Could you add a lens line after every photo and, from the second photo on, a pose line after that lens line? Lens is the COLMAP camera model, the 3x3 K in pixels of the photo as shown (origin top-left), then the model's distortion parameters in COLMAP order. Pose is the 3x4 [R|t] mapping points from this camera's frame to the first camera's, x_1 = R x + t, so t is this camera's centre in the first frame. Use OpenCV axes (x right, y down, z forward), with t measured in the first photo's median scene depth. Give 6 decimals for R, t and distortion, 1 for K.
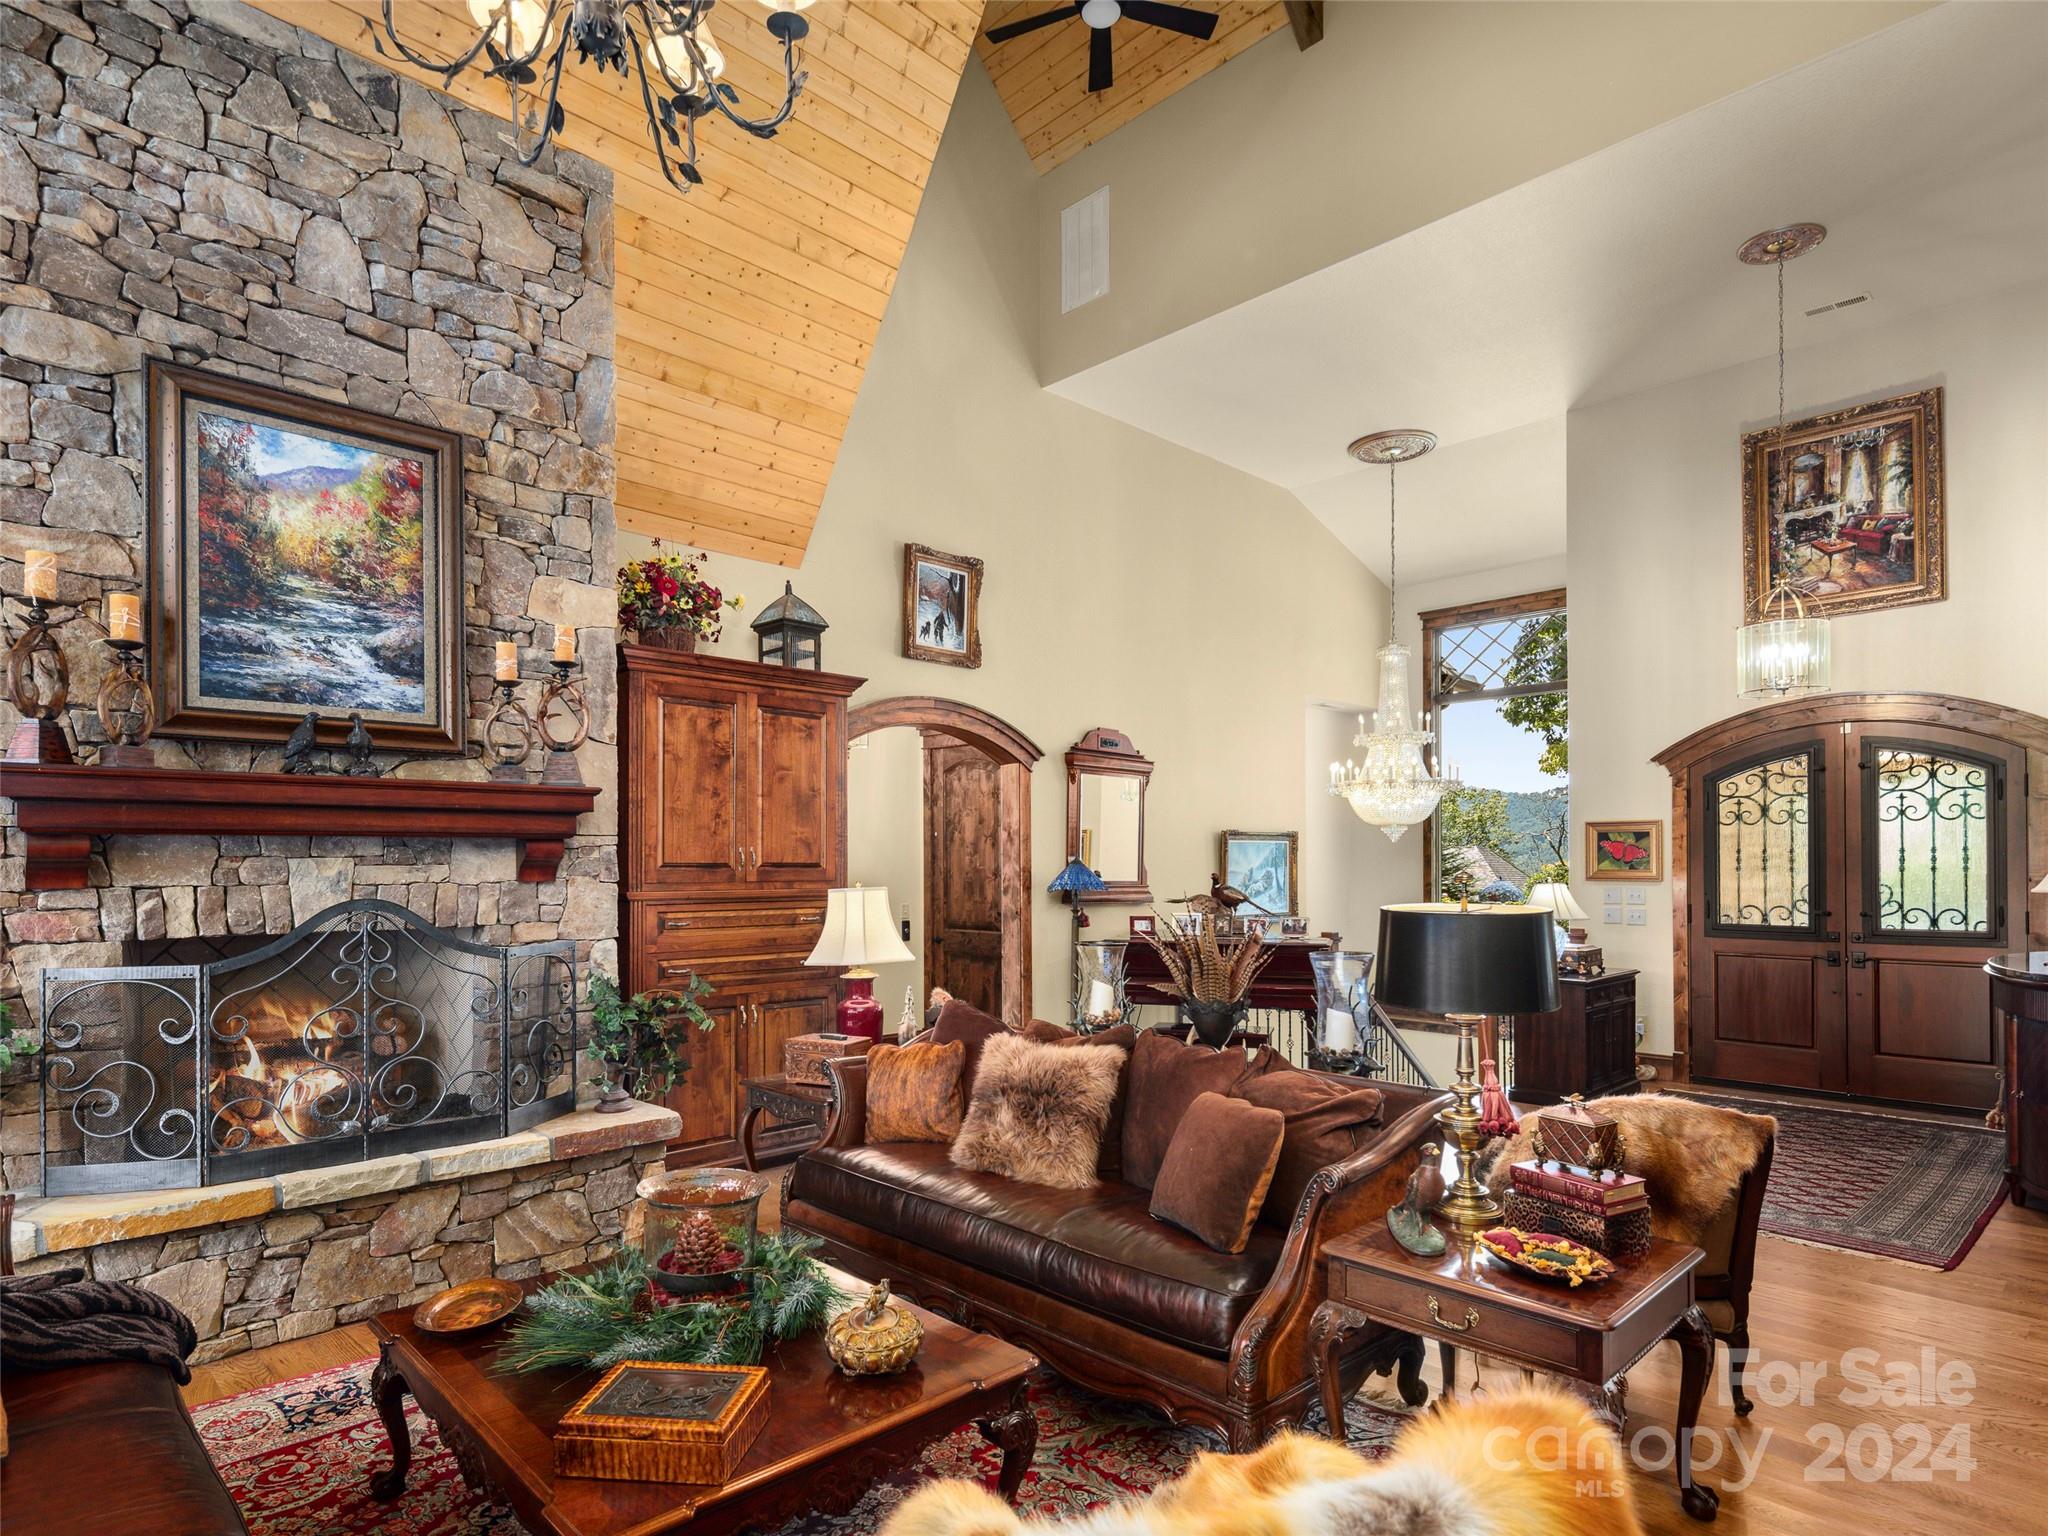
lens RADIAL K [[1114.2, 0, 1023.3], [0, 1114.2, 859.6], [0, 0, 1]] dist [-0.001023, -0.000841]
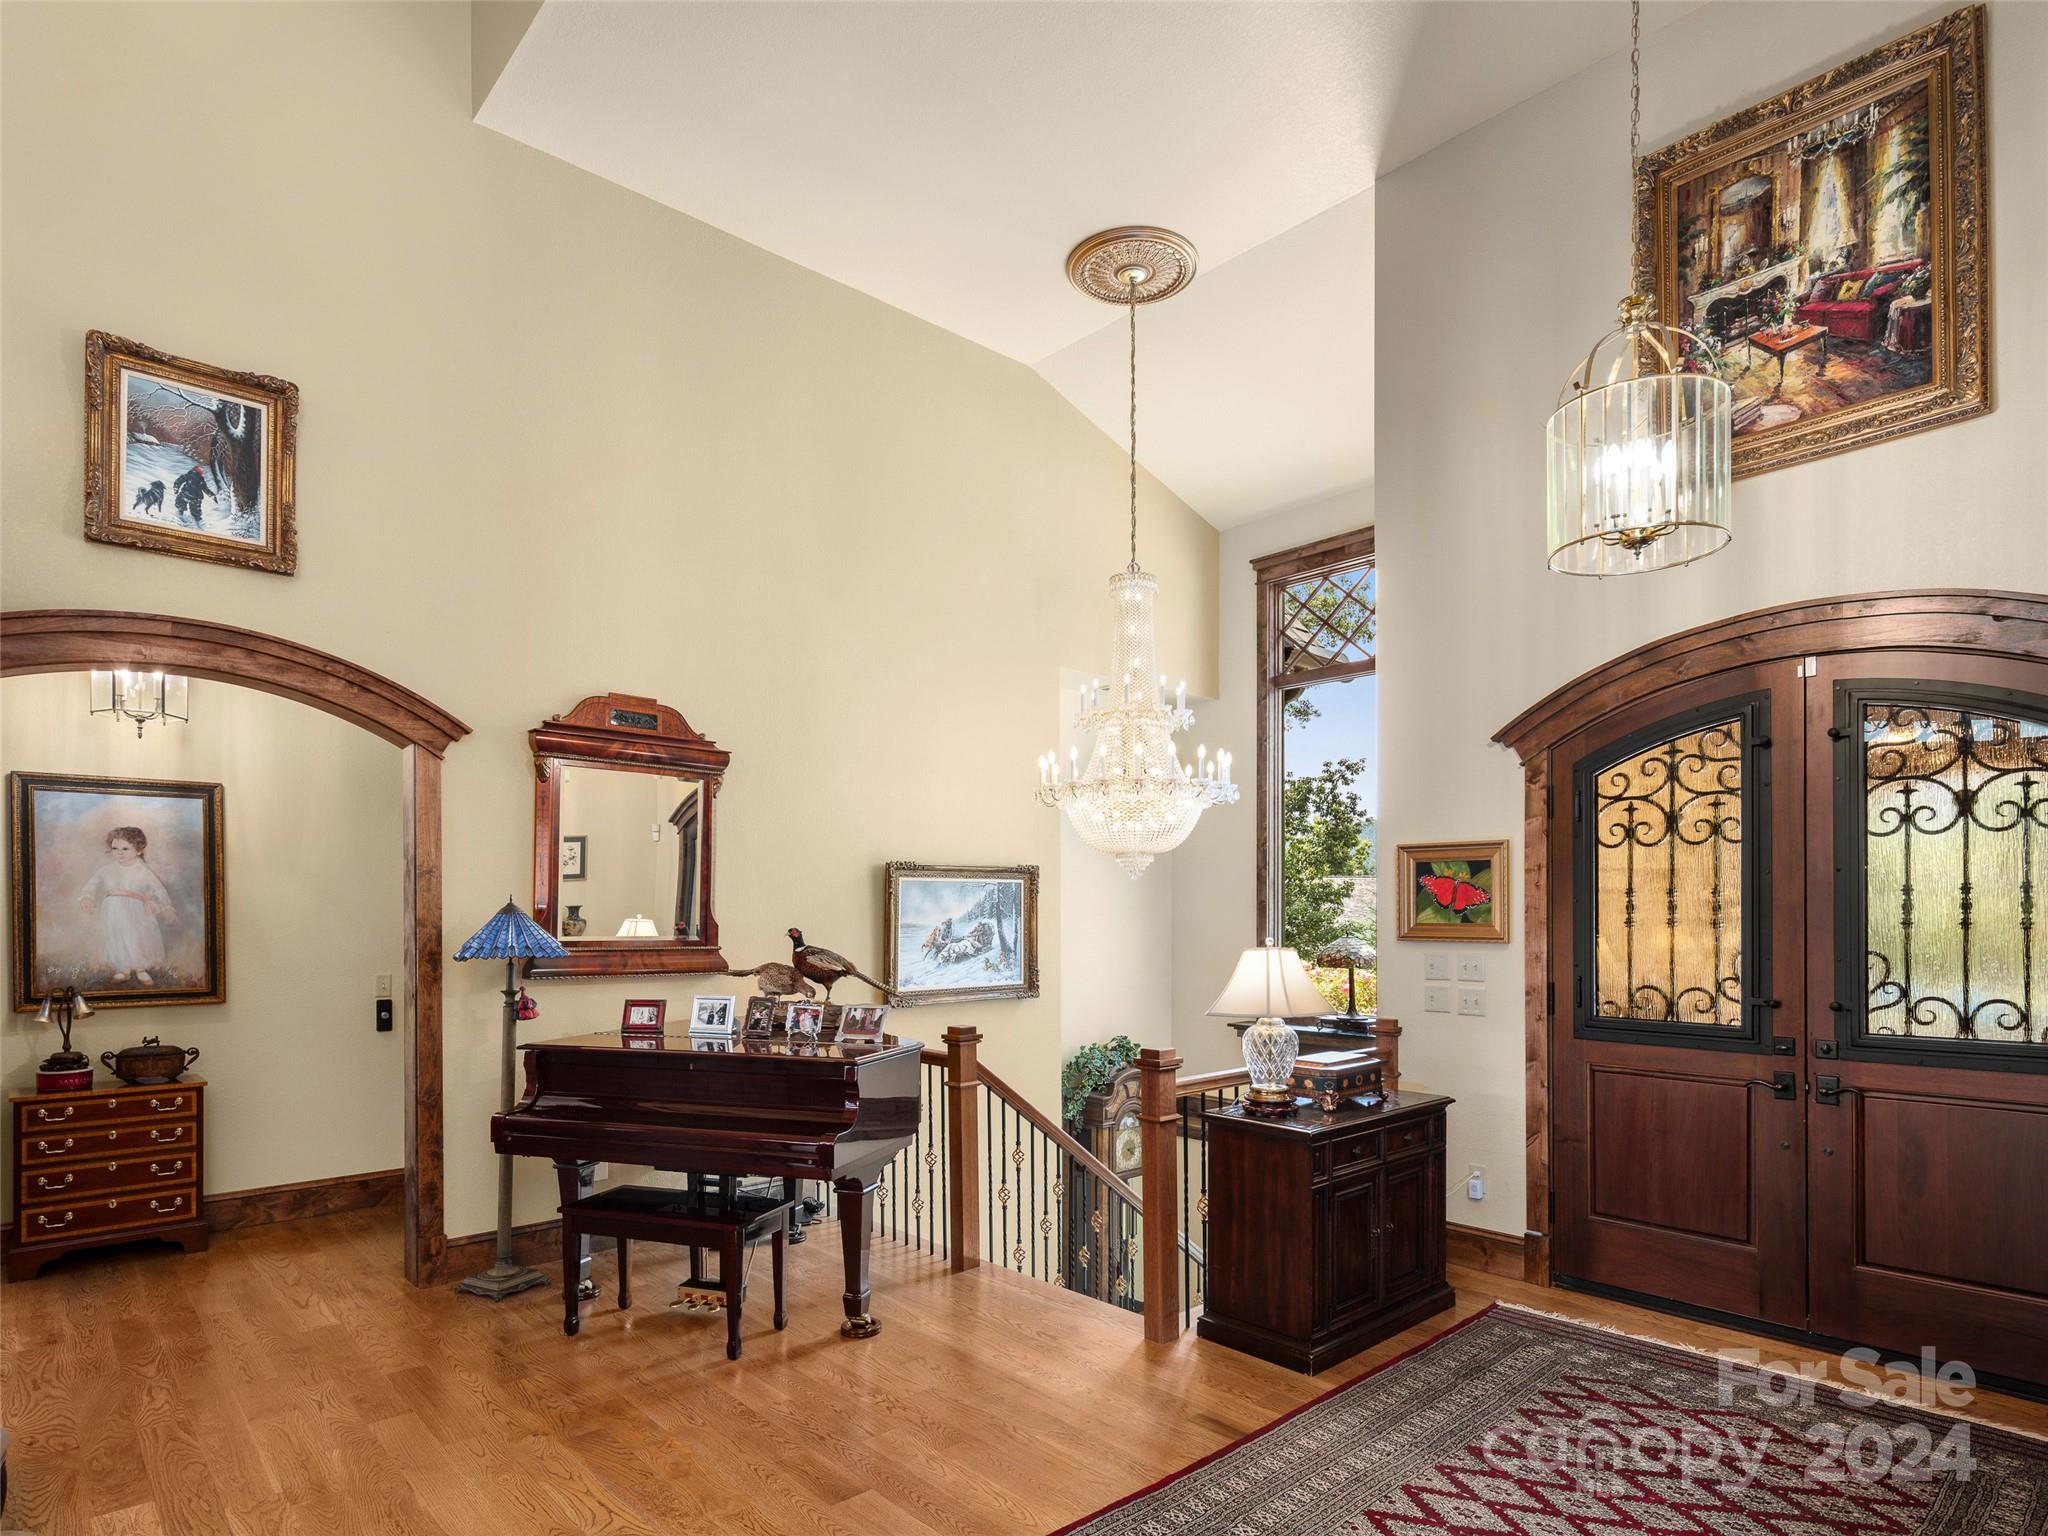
lens RADIAL K [[1118.4, 0, 1057.5], [0, 1118.4, 913.6], [0, 0, 1]] dist [0.000529, -0.001291]
pose [[0.999906, 0.000623, -0.013687, 0.368102], [-0.000554, 0.999987, 0.005102, 0.000799], [0.013690, -0.005094, 0.999893, 0.432571]]
